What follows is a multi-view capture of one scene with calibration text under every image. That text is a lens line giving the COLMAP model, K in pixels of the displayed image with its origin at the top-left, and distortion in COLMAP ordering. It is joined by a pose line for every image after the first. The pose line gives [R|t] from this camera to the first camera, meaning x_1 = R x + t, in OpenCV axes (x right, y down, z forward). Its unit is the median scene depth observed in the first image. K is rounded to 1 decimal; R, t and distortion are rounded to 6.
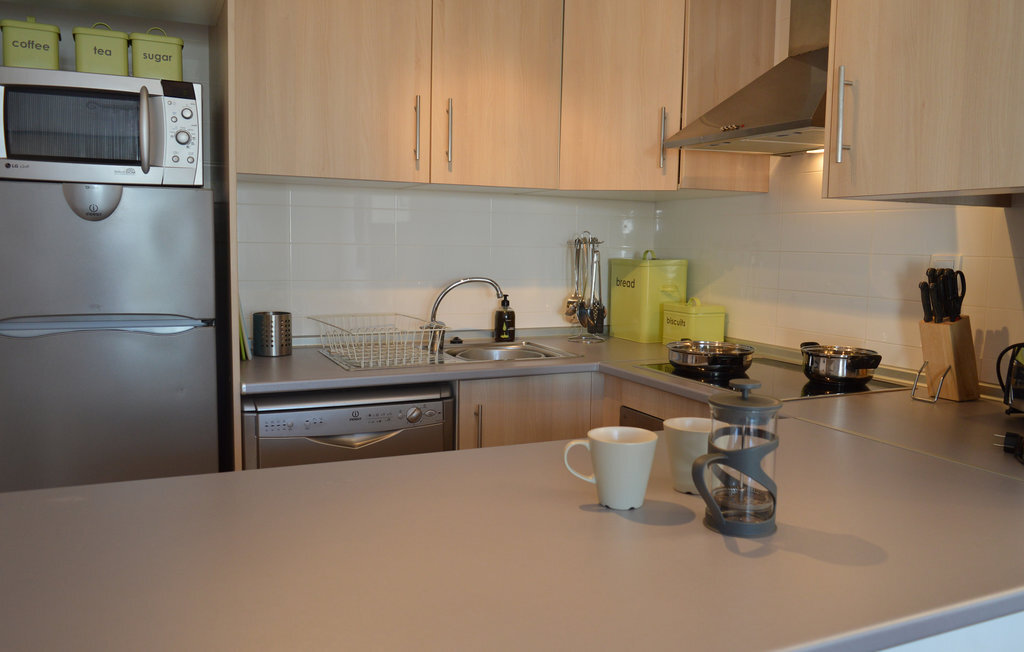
lens RADIAL K [[805.6, 0, 512.0], [0, 805.6, 326.0], [0, 0, 1]] dist [-0.019009, 0.011028]
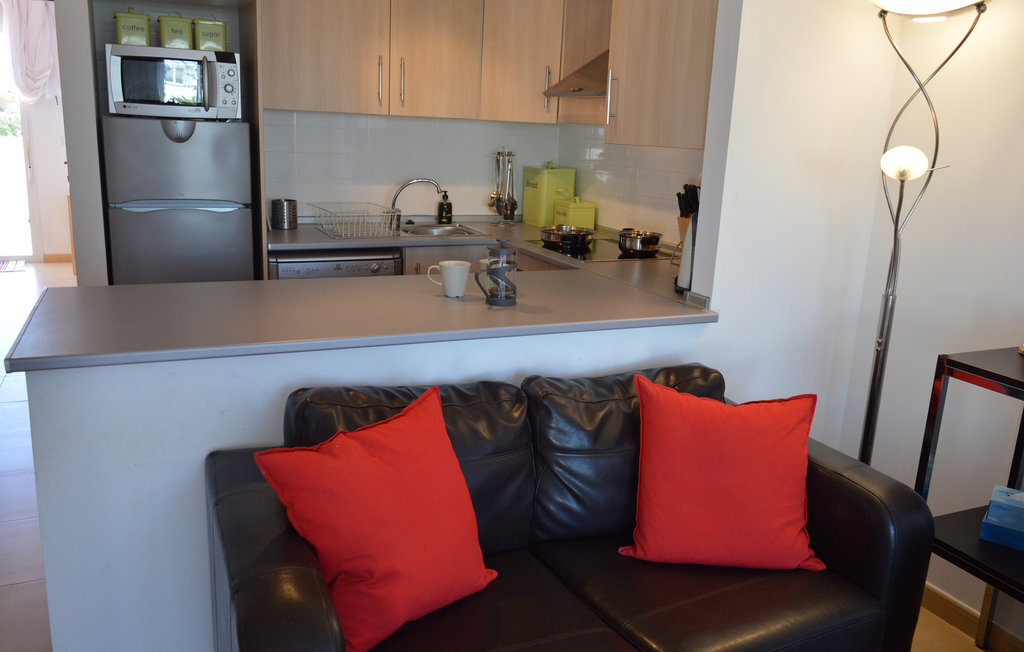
lens RADIAL K [[805.6, 0, 512.0], [0, 805.6, 326.0], [0, 0, 1]] dist [-0.019009, 0.011028]
pose [[0.999665, 0.025309, 0.005479, 0.131140], [-0.025820, 0.990323, 0.136358, 0.000661], [-0.001975, -0.136454, 0.990644, -0.544739]]
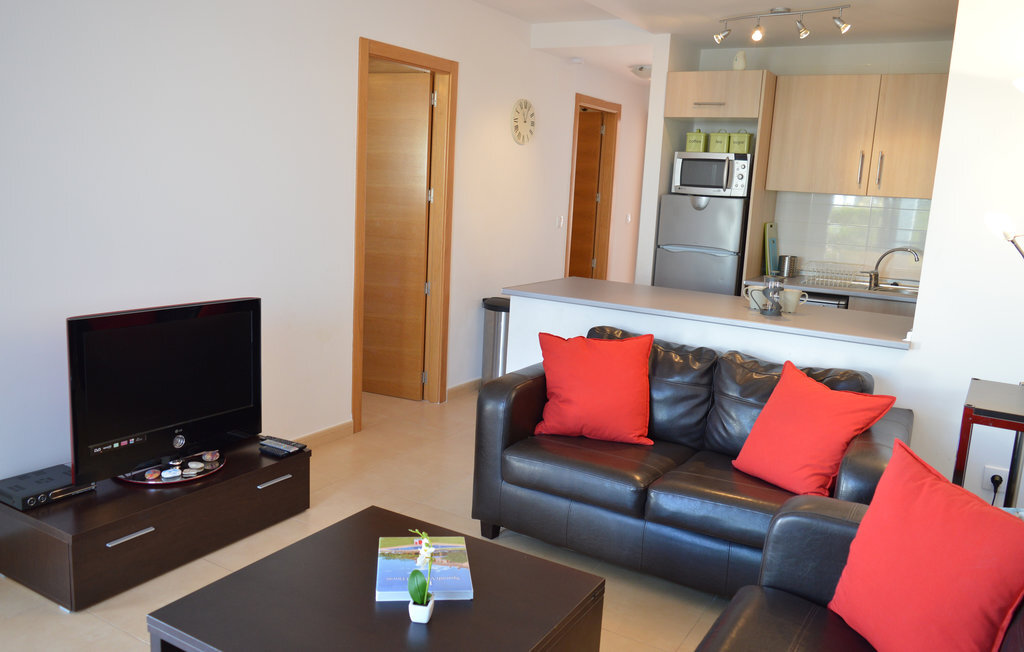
lens RADIAL K [[805.6, 0, 512.0], [0, 805.6, 326.0], [0, 0, 1]] dist [-0.019009, 0.011028]
pose [[0.564404, 0.156917, -0.810447, 1.040891], [-0.123561, 0.986766, 0.105006, 0.033376], [0.816199, 0.040874, 0.576324, -0.790981]]
